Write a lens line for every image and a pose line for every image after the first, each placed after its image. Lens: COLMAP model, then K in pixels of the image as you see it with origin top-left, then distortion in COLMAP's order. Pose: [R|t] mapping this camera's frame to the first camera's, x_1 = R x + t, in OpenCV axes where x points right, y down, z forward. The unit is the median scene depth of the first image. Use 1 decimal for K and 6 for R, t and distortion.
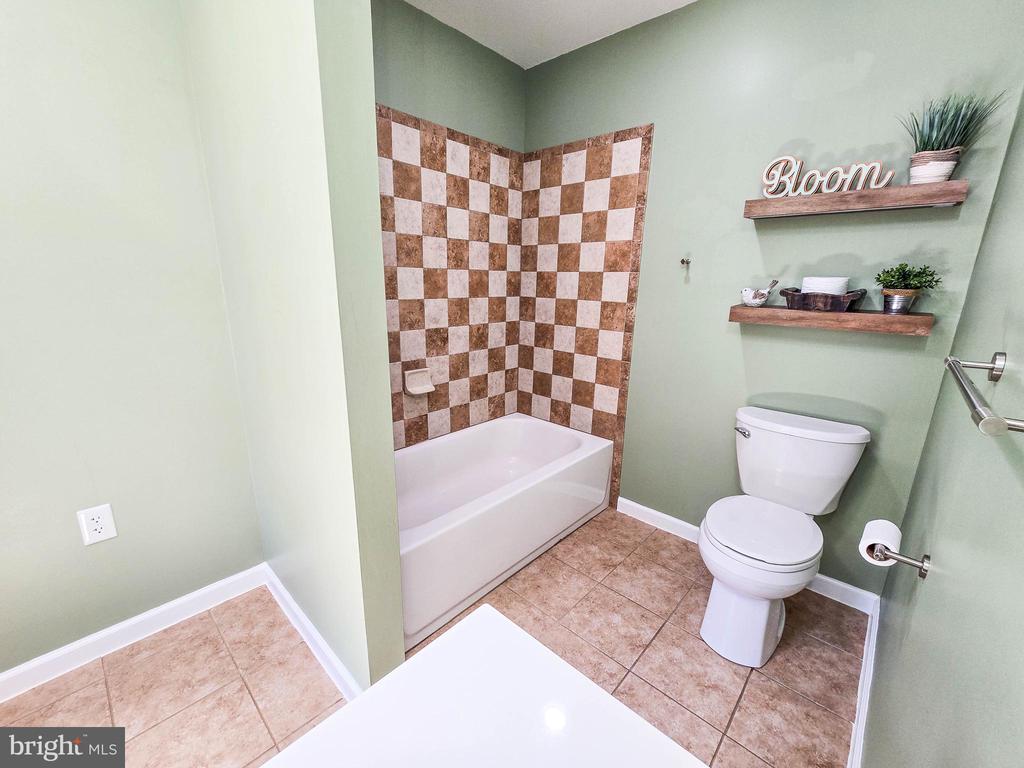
lens RADIAL K [[426.2, 0, 518.4], [0, 426.2, 393.5], [0, 0, 1]] dist [-0.003680, -0.000567]
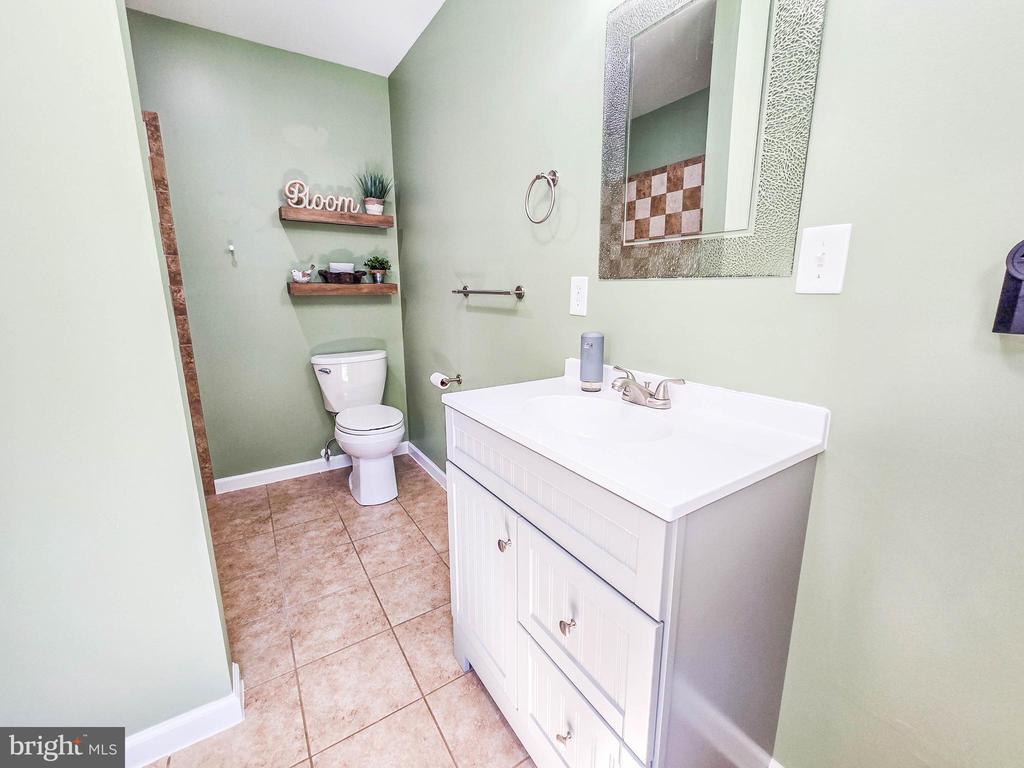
lens RADIAL K [[426.2, 0, 518.4], [0, 426.2, 393.5], [0, 0, 1]] dist [-0.003680, -0.000567]
pose [[0.233252, -0.252300, 0.939115, -0.776674], [0.255070, 0.947813, 0.191284, 0.061452], [-0.938367, 0.194923, 0.285434, -0.004213]]
